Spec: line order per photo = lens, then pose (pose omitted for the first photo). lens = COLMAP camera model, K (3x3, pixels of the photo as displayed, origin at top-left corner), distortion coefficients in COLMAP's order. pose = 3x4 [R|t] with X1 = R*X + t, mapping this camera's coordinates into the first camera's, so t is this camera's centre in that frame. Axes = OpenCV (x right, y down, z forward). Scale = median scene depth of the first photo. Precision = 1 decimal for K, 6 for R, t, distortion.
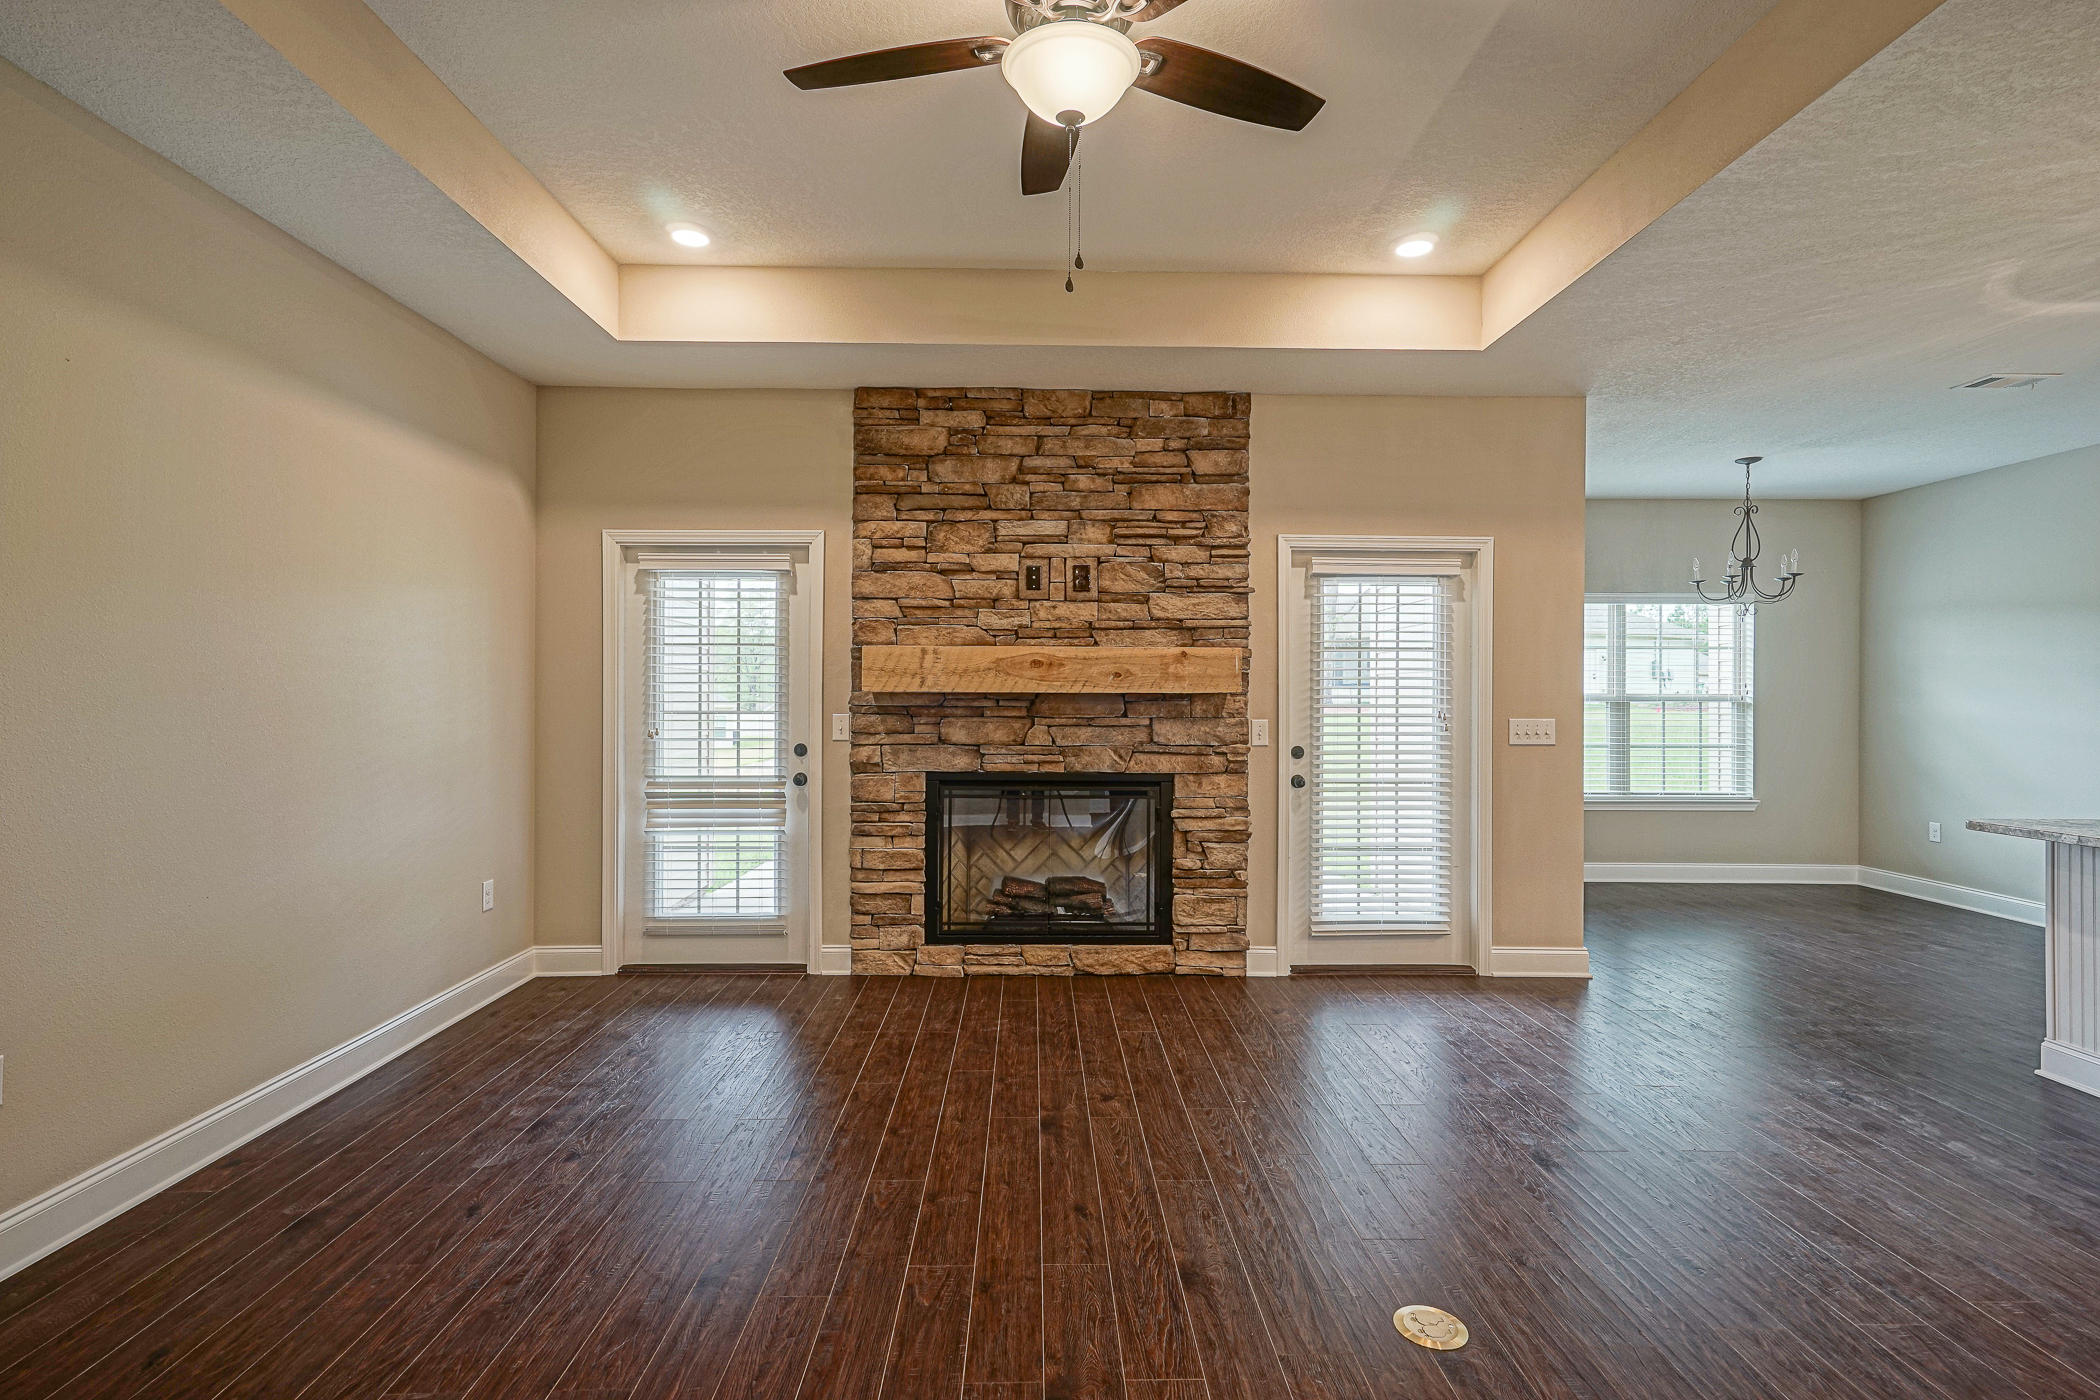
lens RADIAL K [[1013.8, 0, 1052.0], [0, 1013.8, 690.5], [0, 0, 1]] dist [0.005590, 0.011256]
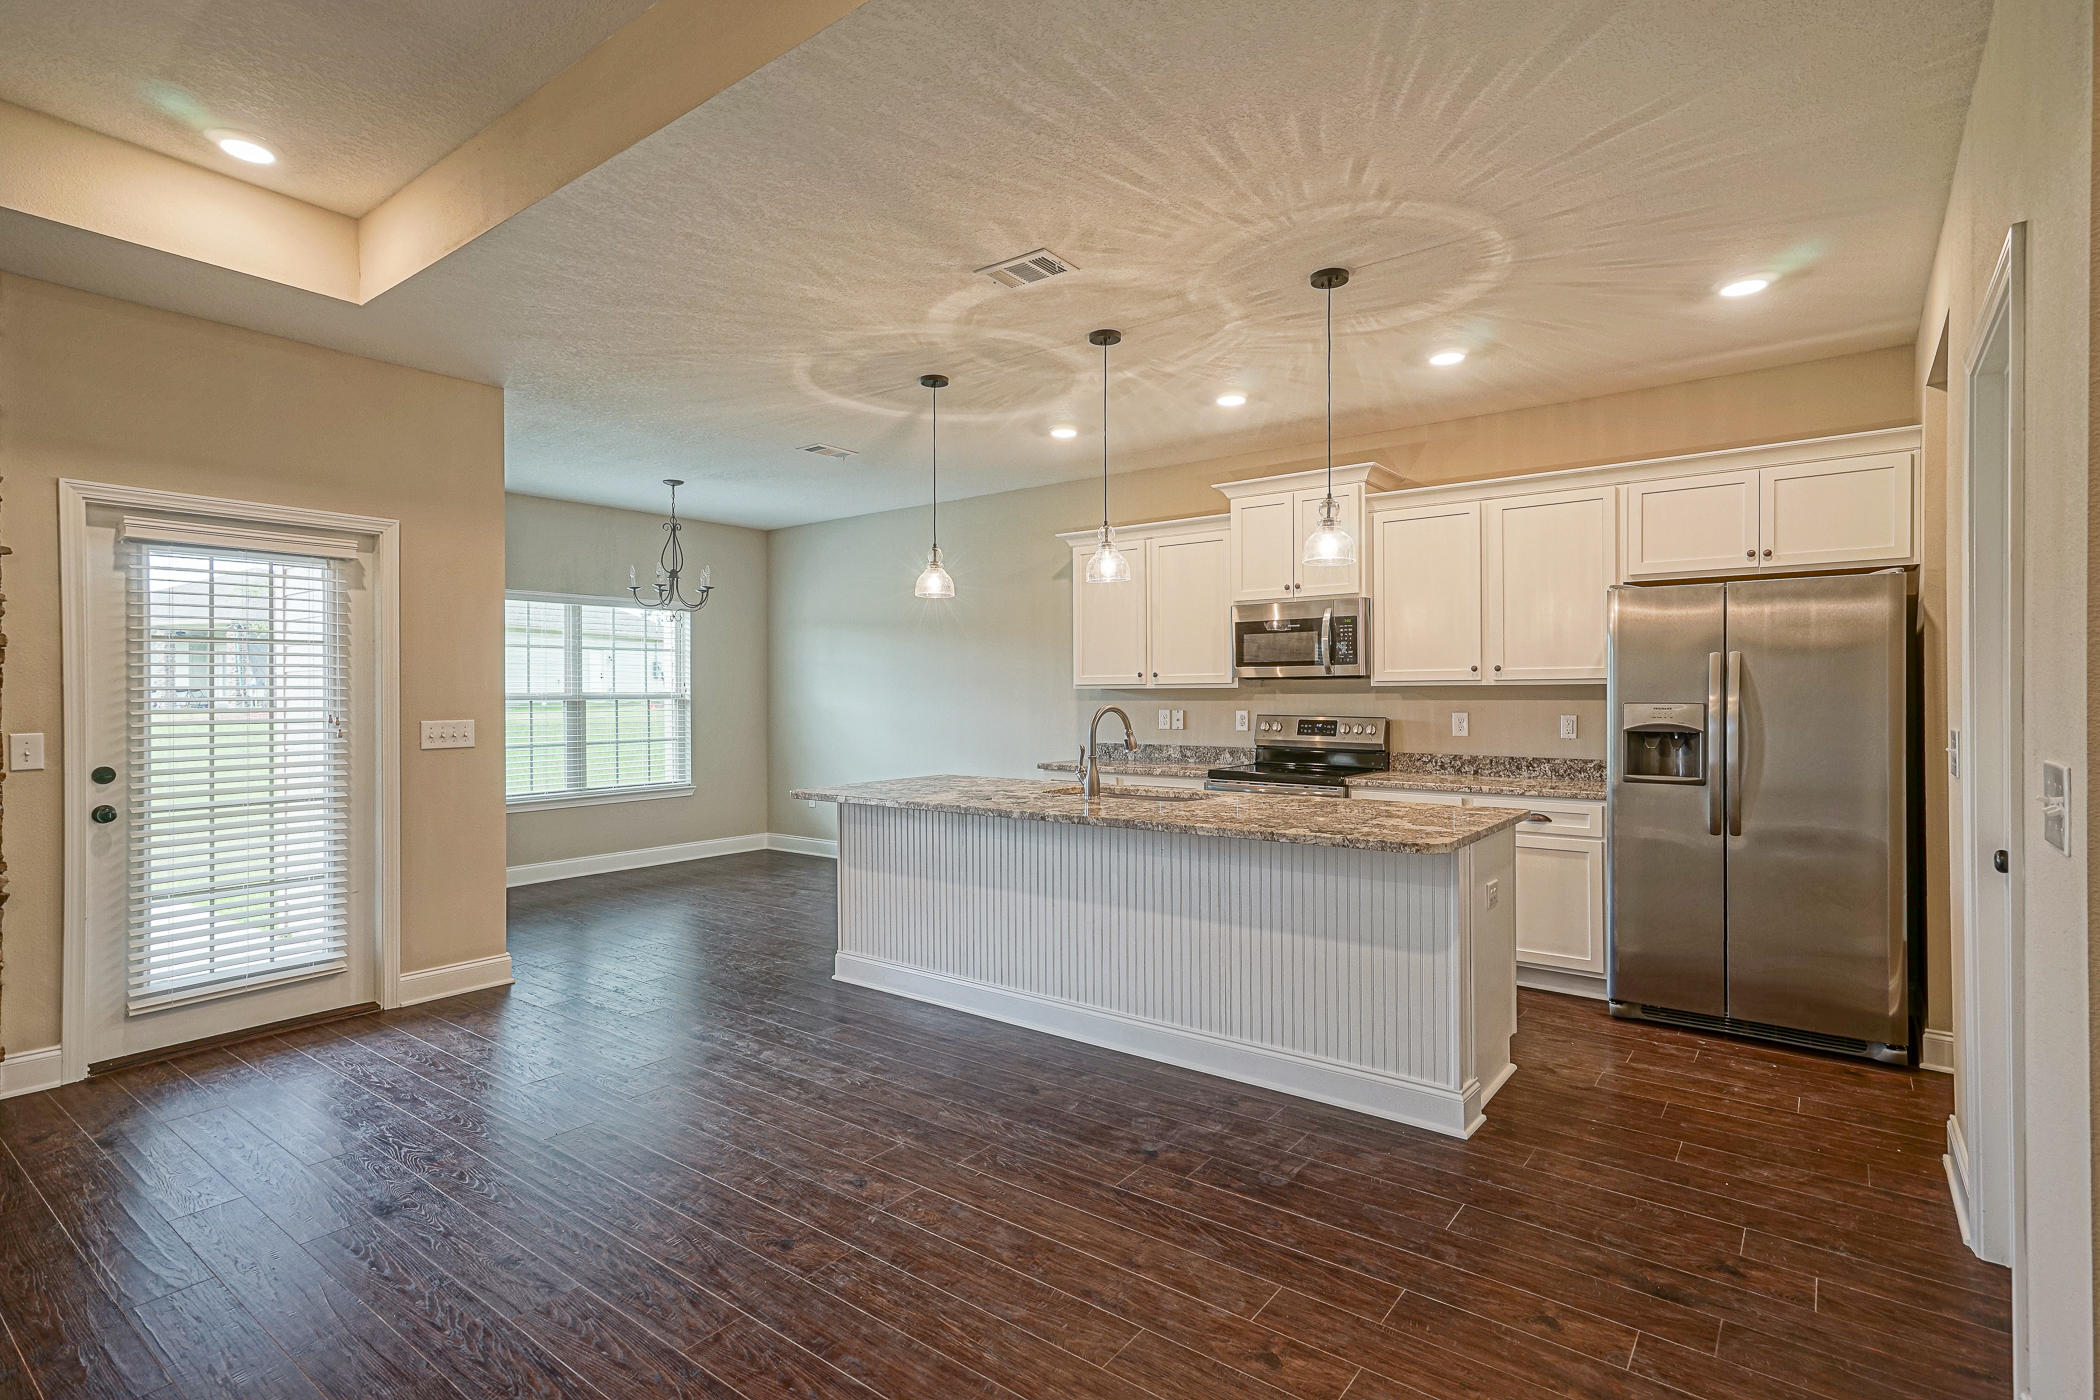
lens RADIAL K [[1013.8, 0, 1056.0], [0, 1013.8, 693.7], [0, 0, 1]] dist [0.005590, 0.011256]
pose [[0.615418, -0.008635, 0.788154, 0.079390], [0.005452, 0.999963, 0.006698, -0.000101], [-0.788182, 0.000174, 0.615442, -0.018243]]
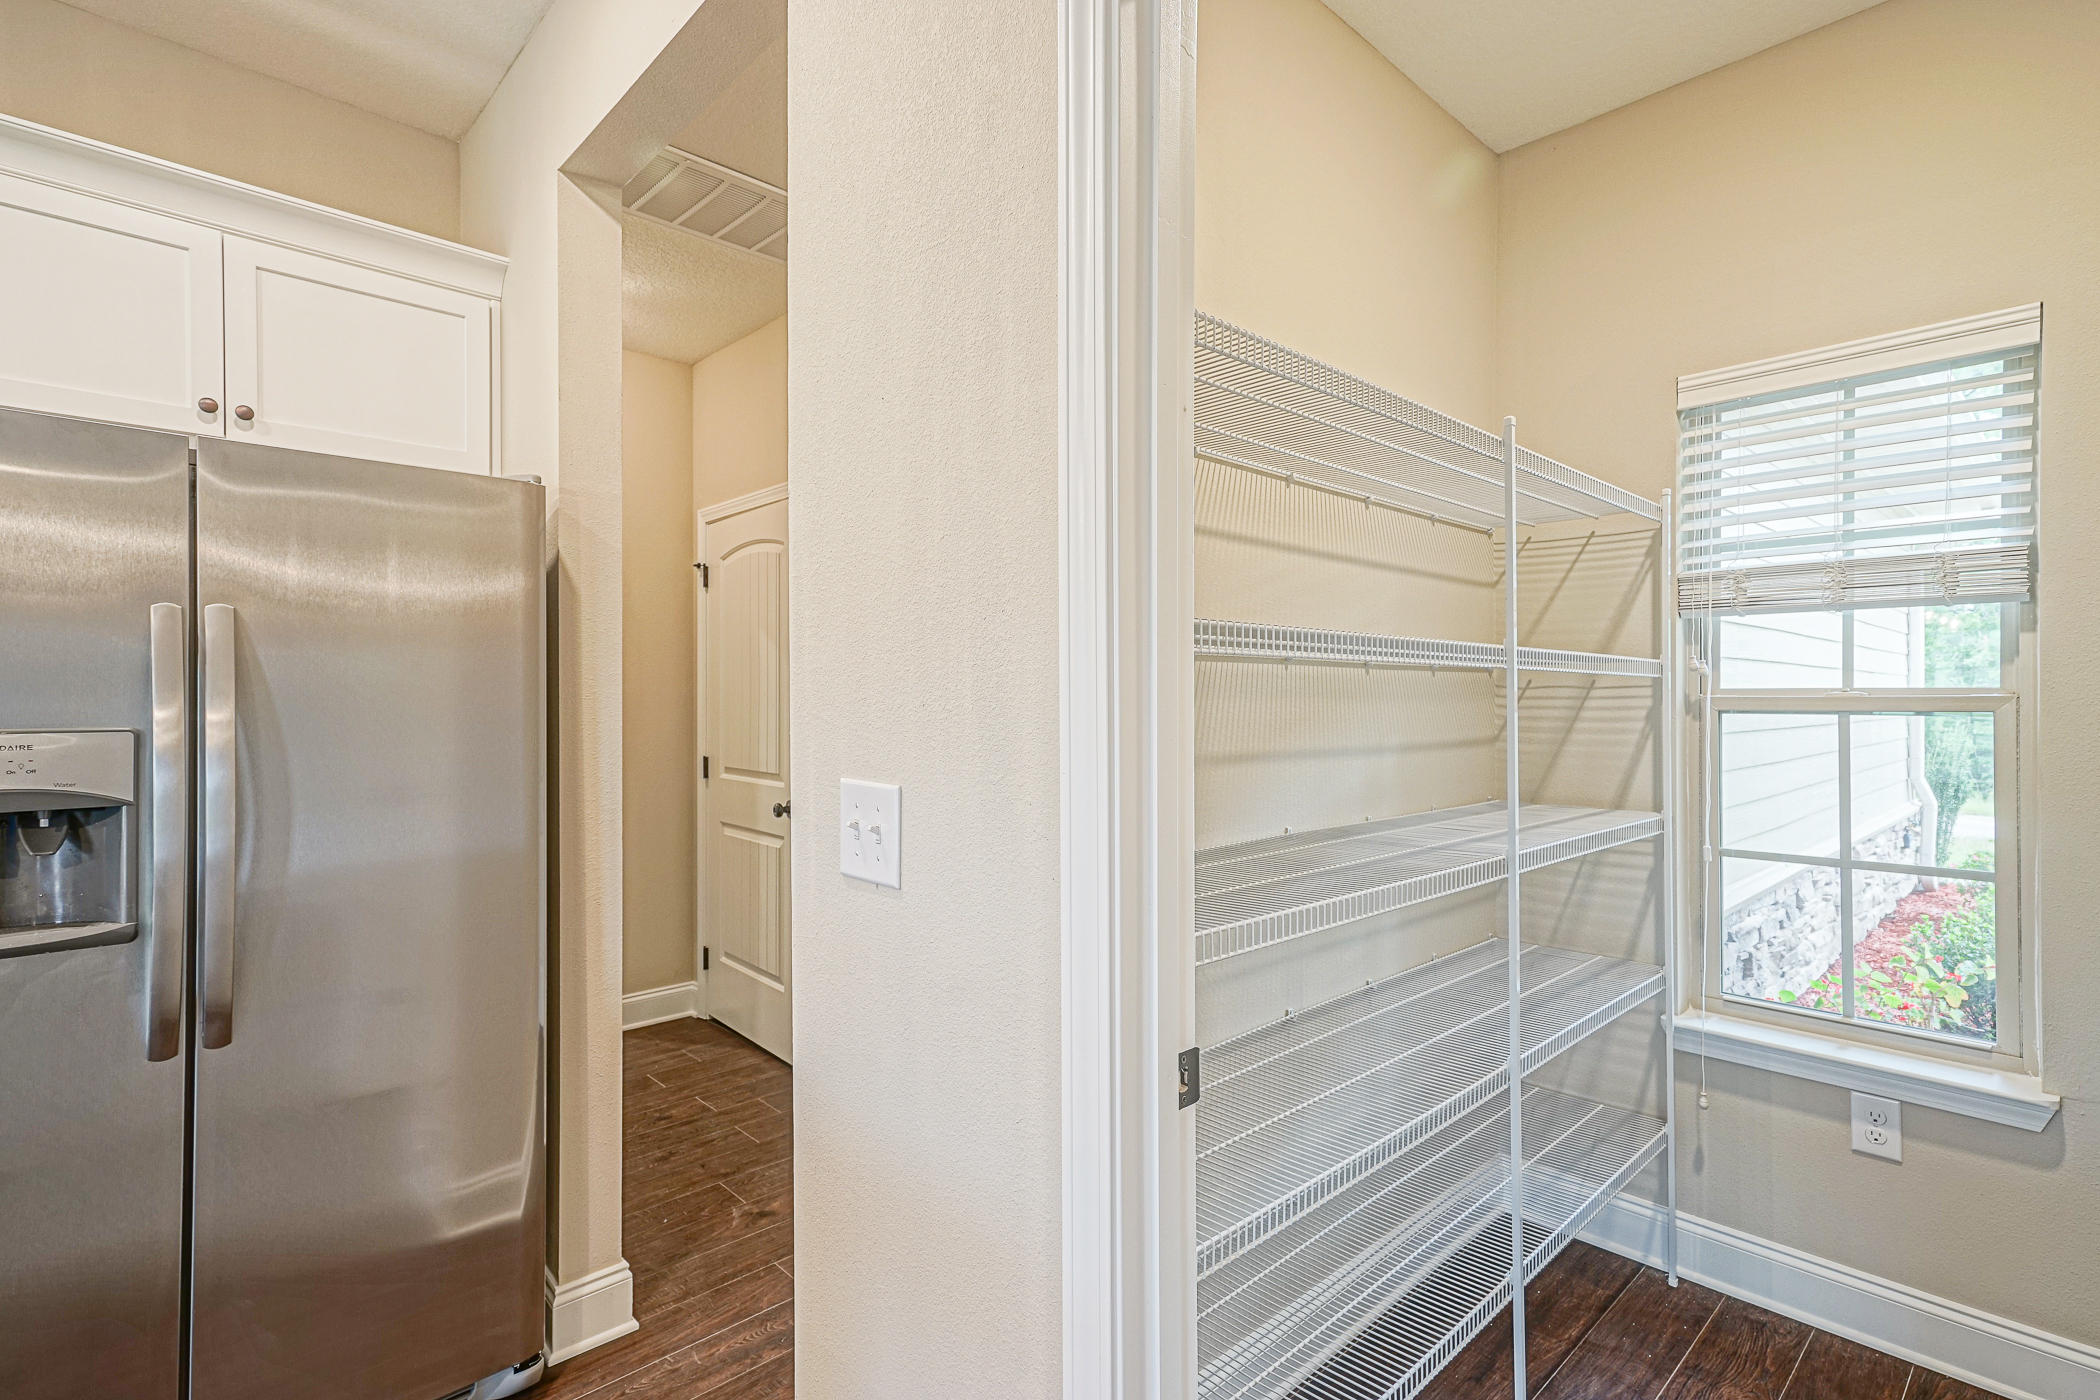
lens RADIAL K [[1013.8, 0, 1051.3], [0, 1013.8, 692.4], [0, 0, 1]] dist [0.005590, 0.011256]
pose [[-0.680657, -0.000445, 0.732602, 0.615701], [-0.001789, 0.999998, -0.001055, 0.004208], [-0.732600, -0.002029, -0.680656, 0.083705]]
